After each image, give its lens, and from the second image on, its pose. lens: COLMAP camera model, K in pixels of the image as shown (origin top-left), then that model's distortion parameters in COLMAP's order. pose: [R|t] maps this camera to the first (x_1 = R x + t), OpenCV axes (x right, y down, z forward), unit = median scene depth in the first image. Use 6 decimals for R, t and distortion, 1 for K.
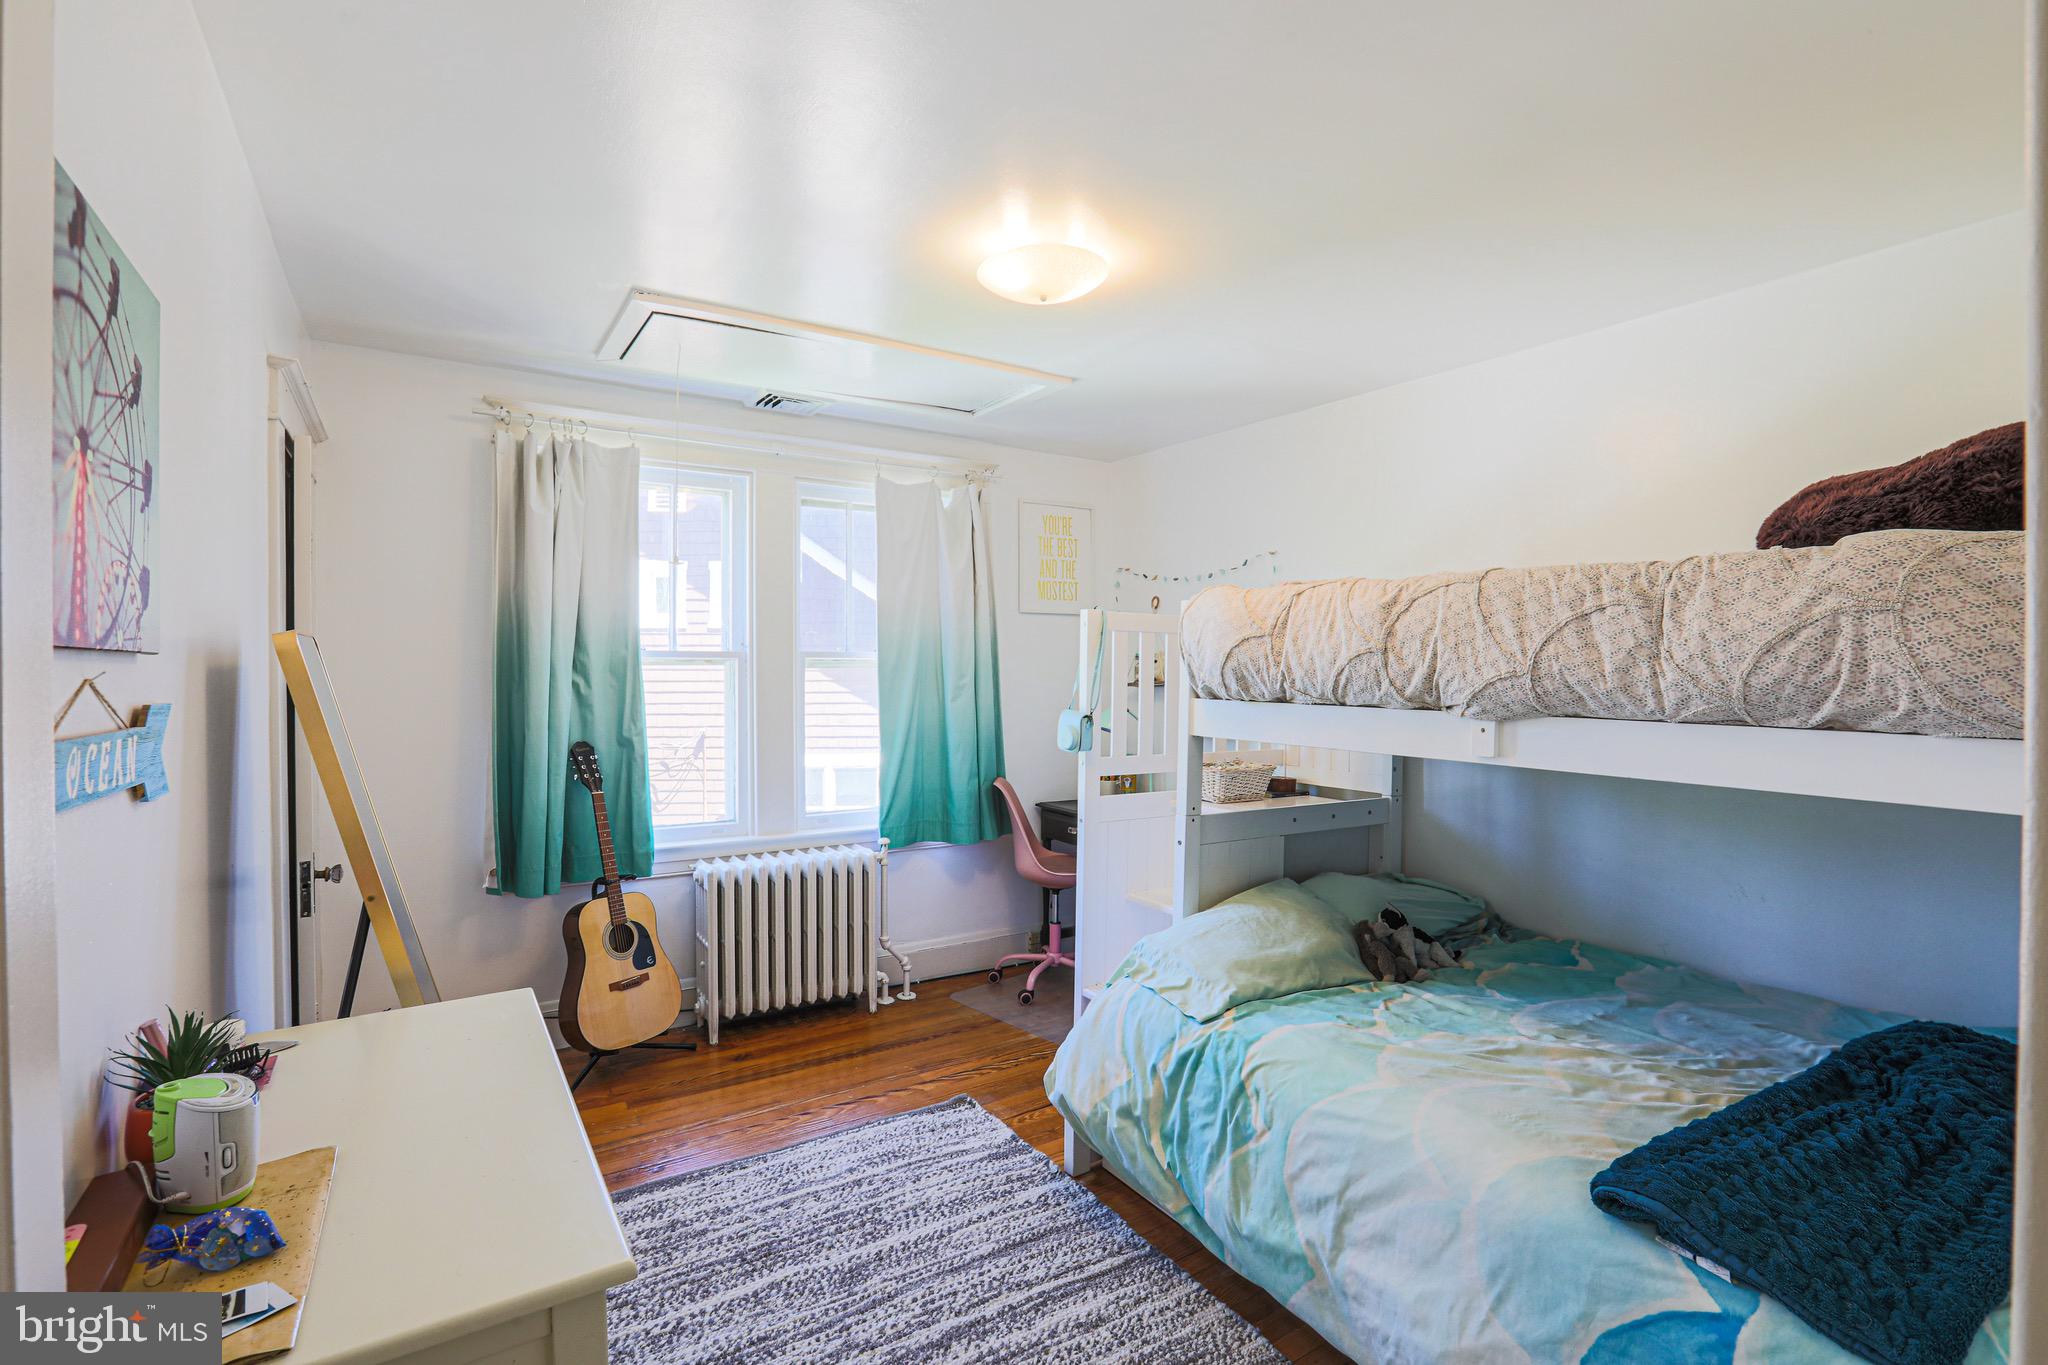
lens RADIAL K [[951.5, 0, 1018.1], [0, 951.5, 665.1], [0, 0, 1]] dist [-0.066670, 0.023435]
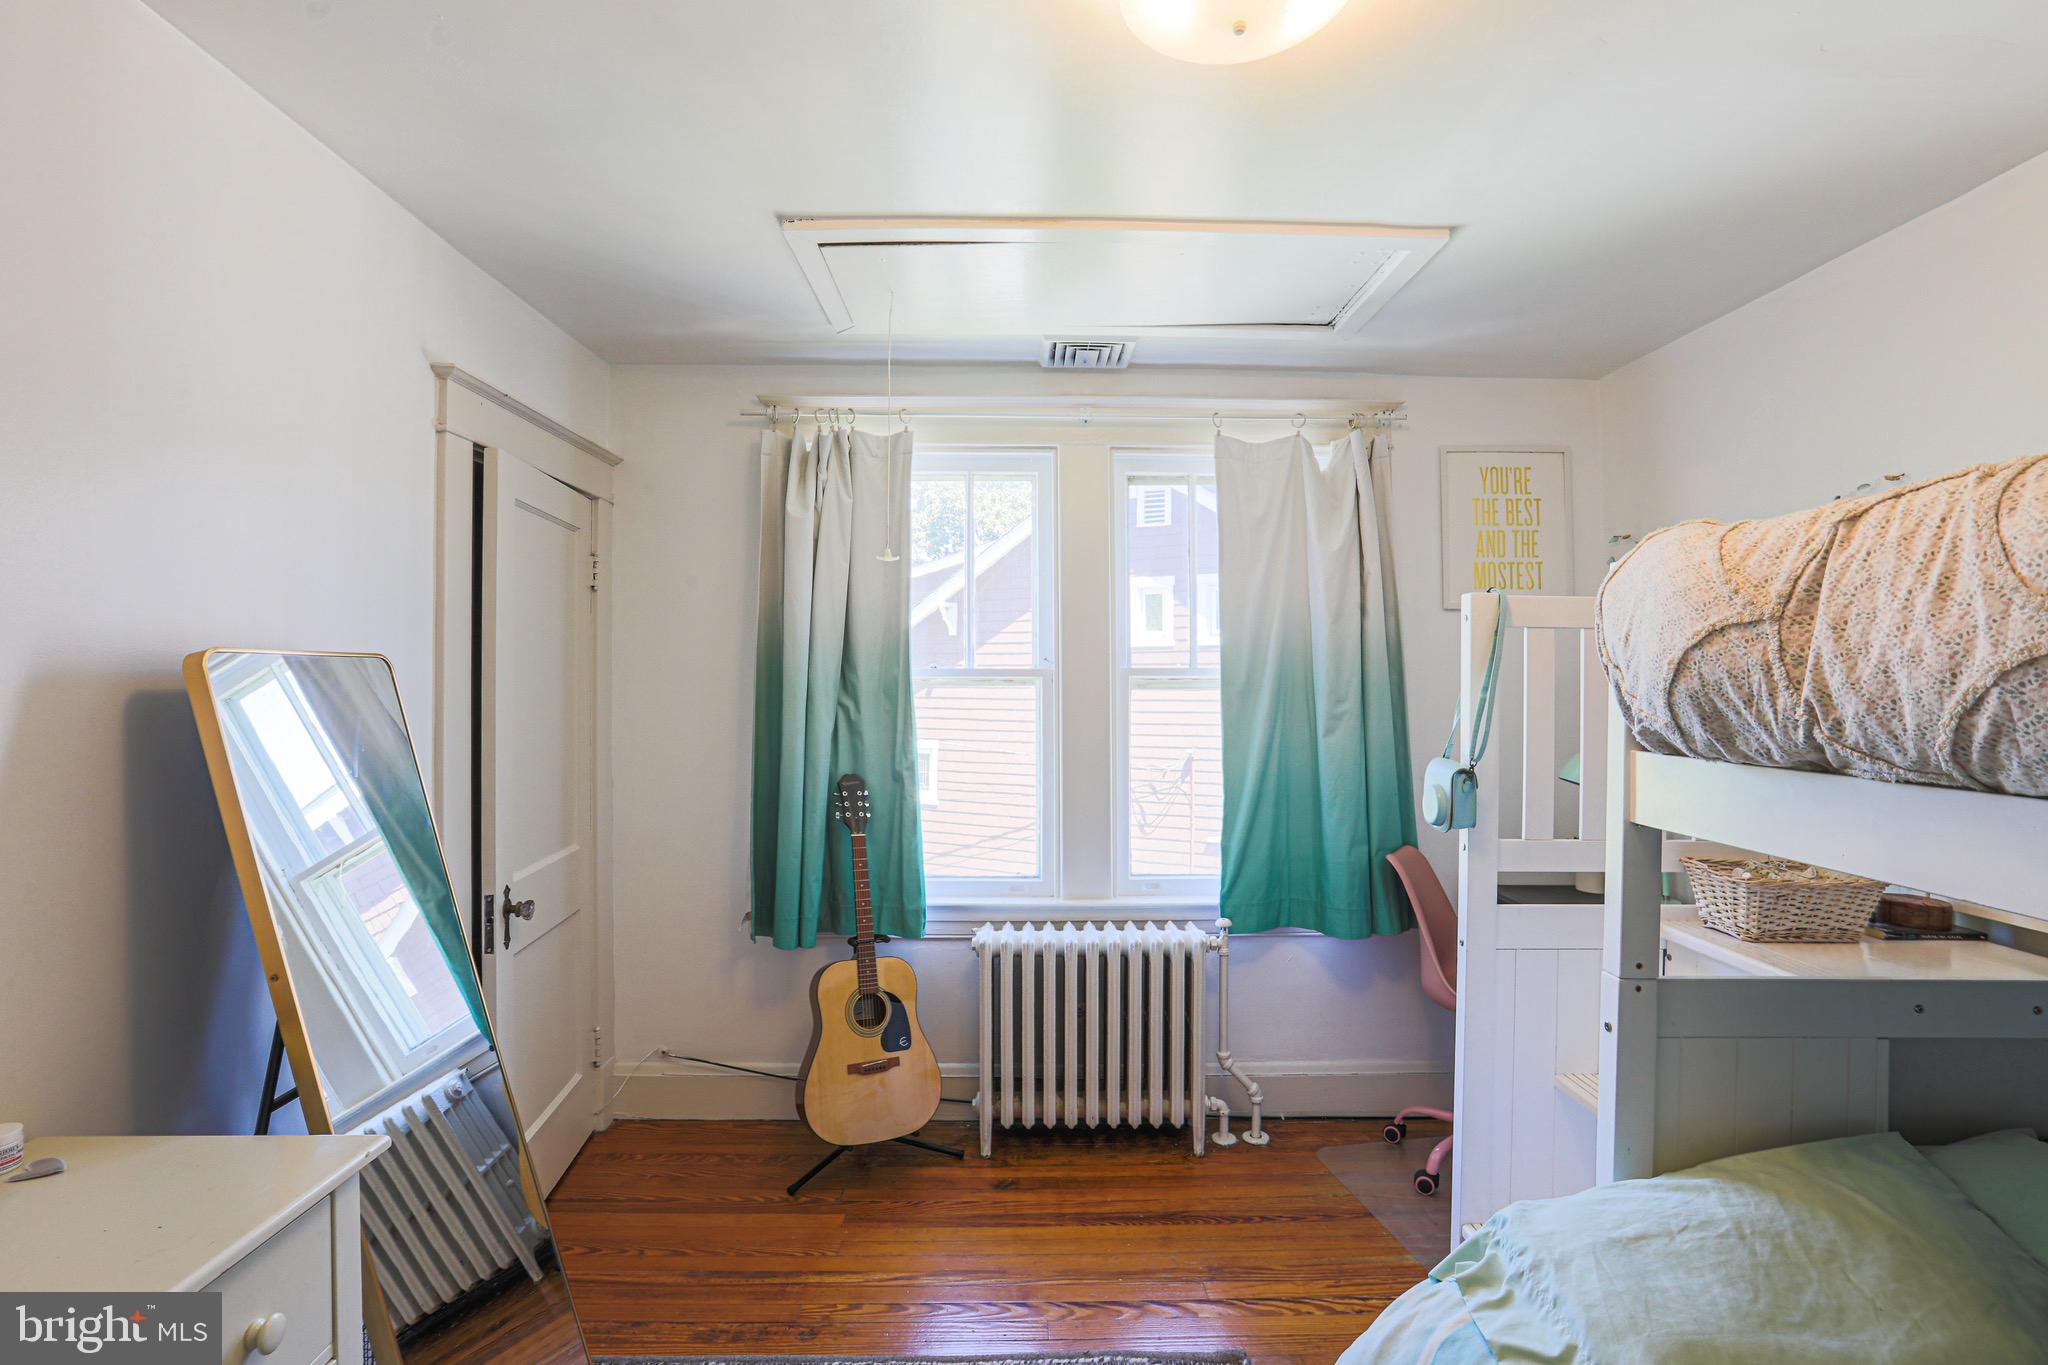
lens RADIAL K [[958.8, 0, 1029.2], [0, 958.8, 664.2], [0, 0, 1]] dist [-0.057708, 0.021797]
pose [[0.847518, -0.012683, -0.530615, 0.185502], [0.001916, 0.999781, -0.020838, -0.001993], [0.530763, 0.016644, 0.847357, 0.414509]]
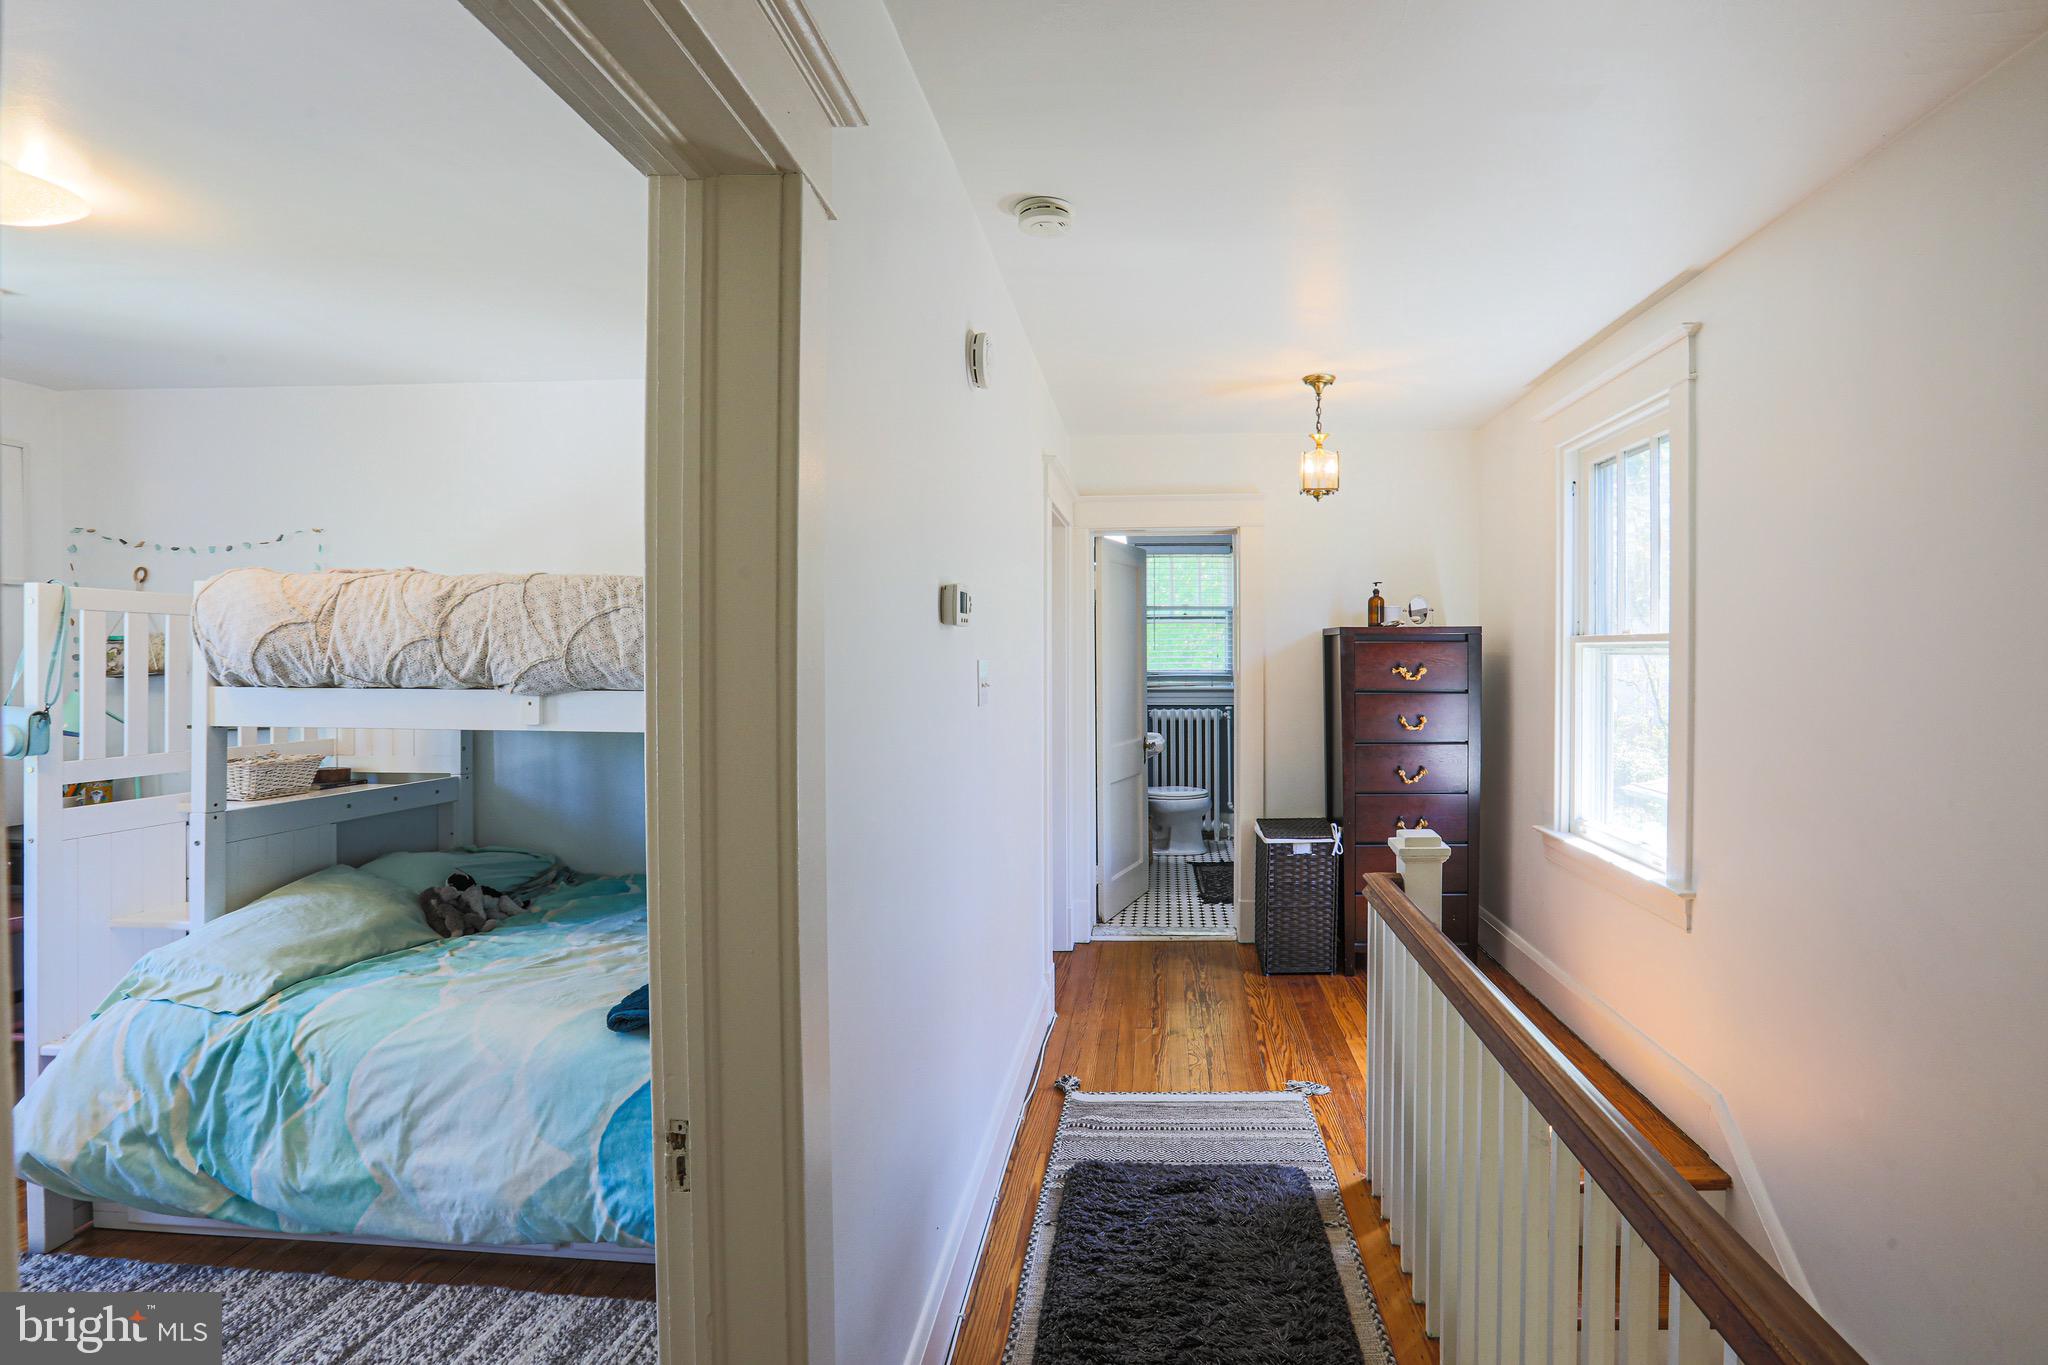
lens RADIAL K [[966.6, 0, 1112.6], [0, 966.6, 668.7], [0, 0, 1]] dist [-0.027939, 0.008388]
pose [[0.576479, -0.017814, 0.816918, -0.069515], [-0.000028, 0.999762, 0.021820, -0.003234], [-0.817112, -0.012602, 0.576341, -0.268508]]
